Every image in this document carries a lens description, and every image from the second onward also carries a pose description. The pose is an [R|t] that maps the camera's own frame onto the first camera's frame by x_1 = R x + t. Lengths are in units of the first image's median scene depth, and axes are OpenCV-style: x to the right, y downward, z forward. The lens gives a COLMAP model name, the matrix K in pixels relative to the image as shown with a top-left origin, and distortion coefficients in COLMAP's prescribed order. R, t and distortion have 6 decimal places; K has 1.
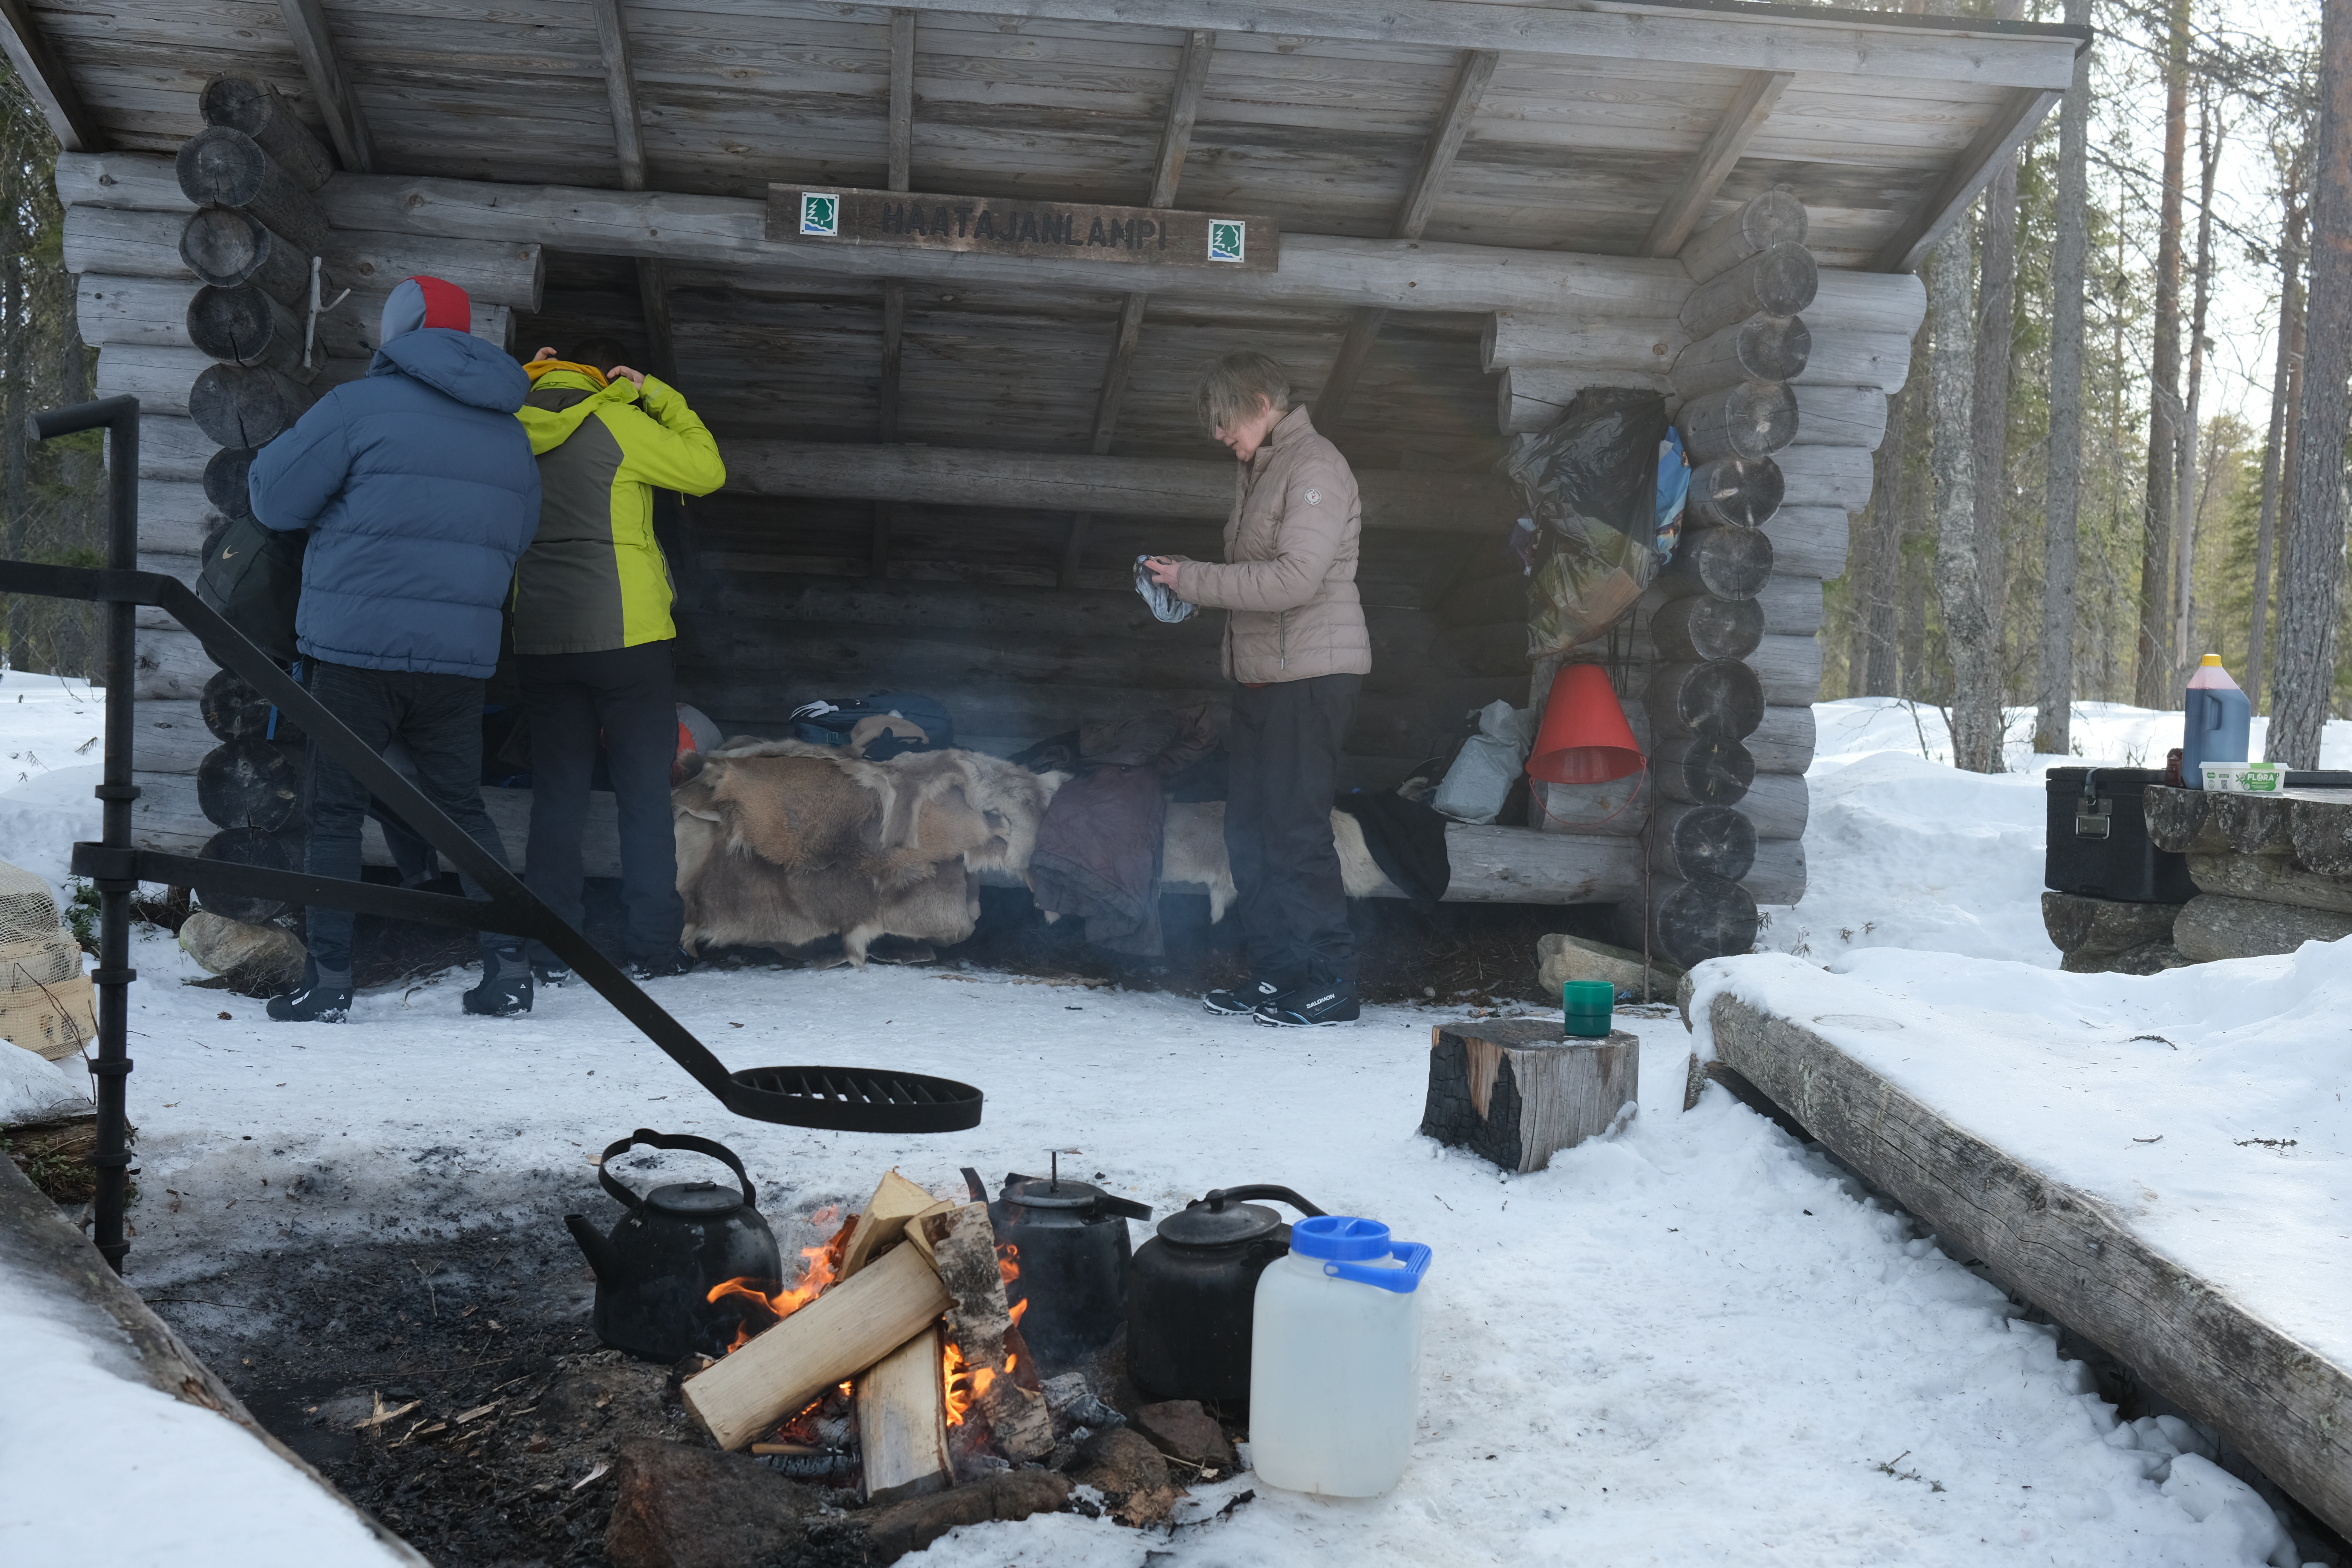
lens RADIAL K [[2407.2, 0, 1175.6], [0, 2407.2, 804.2], [0, 0, 1]] dist [-0.053398, 0.151229]
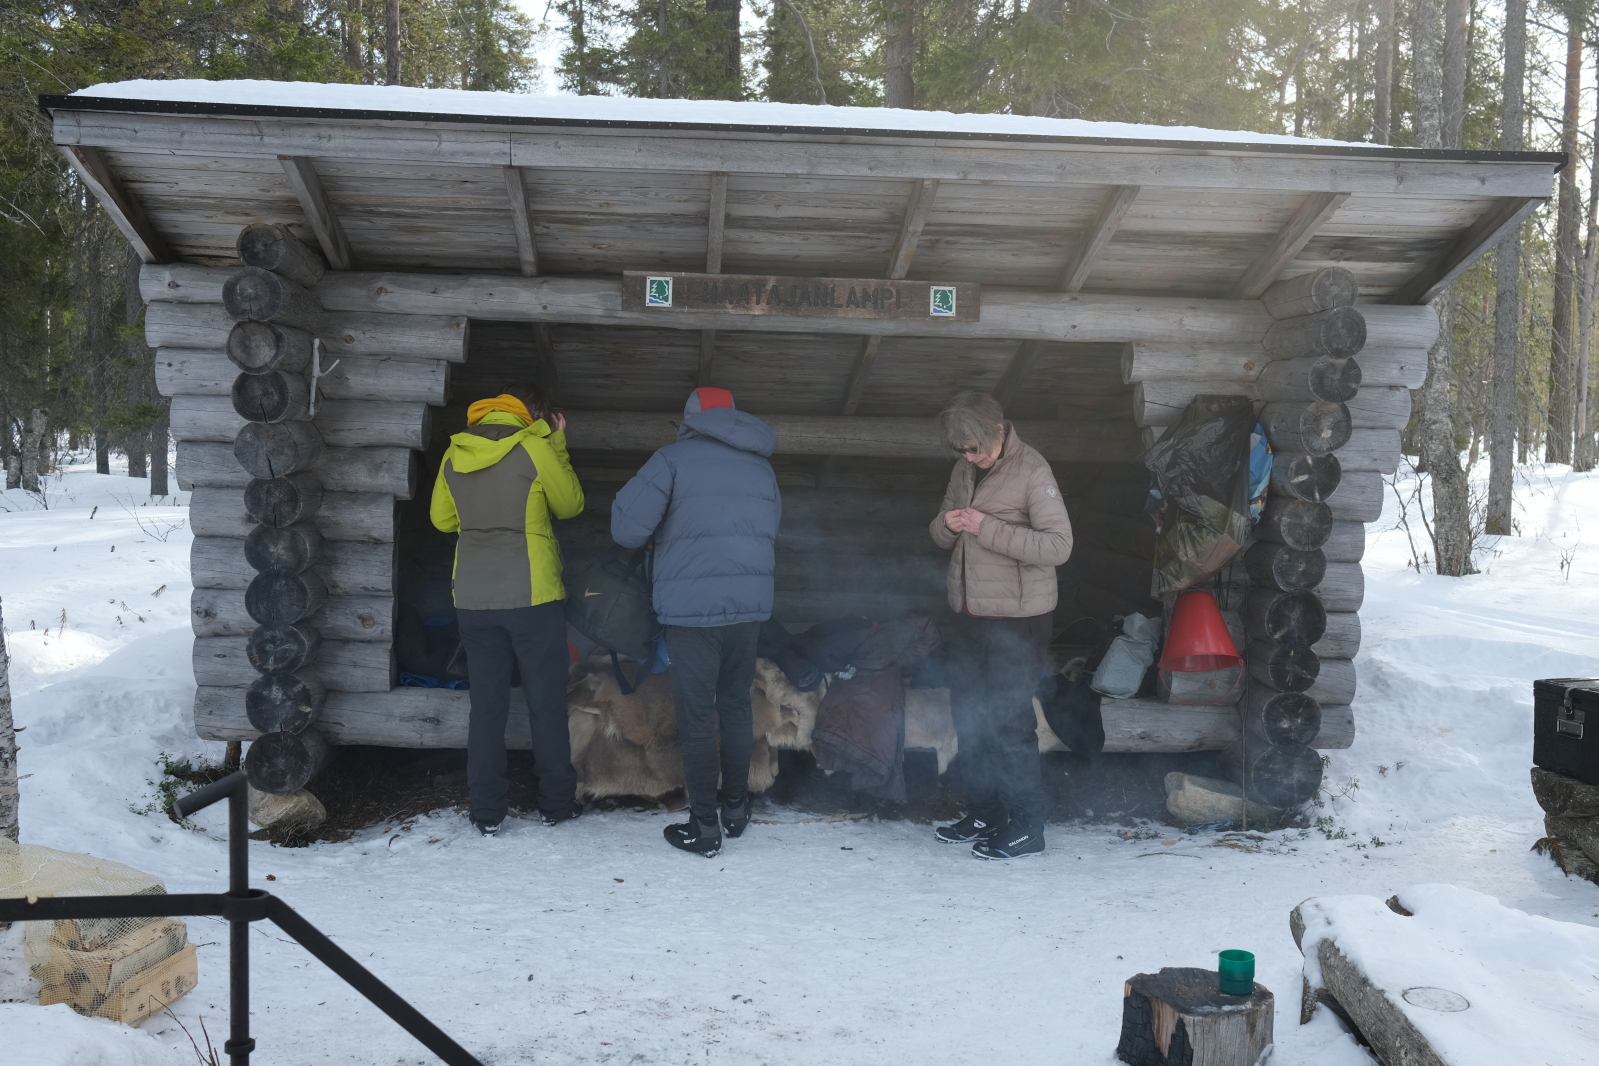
lens RADIAL K [[1636.5, 0, 799.2], [0, 1636.5, 546.8], [0, 0, 1]] dist [-0.053398, 0.151229]
pose [[0.998914, -0.015680, -0.043870, -0.024367], [0.016991, 0.999415, 0.029667, -0.121780], [0.043379, -0.030380, 0.998597, 0.023228]]
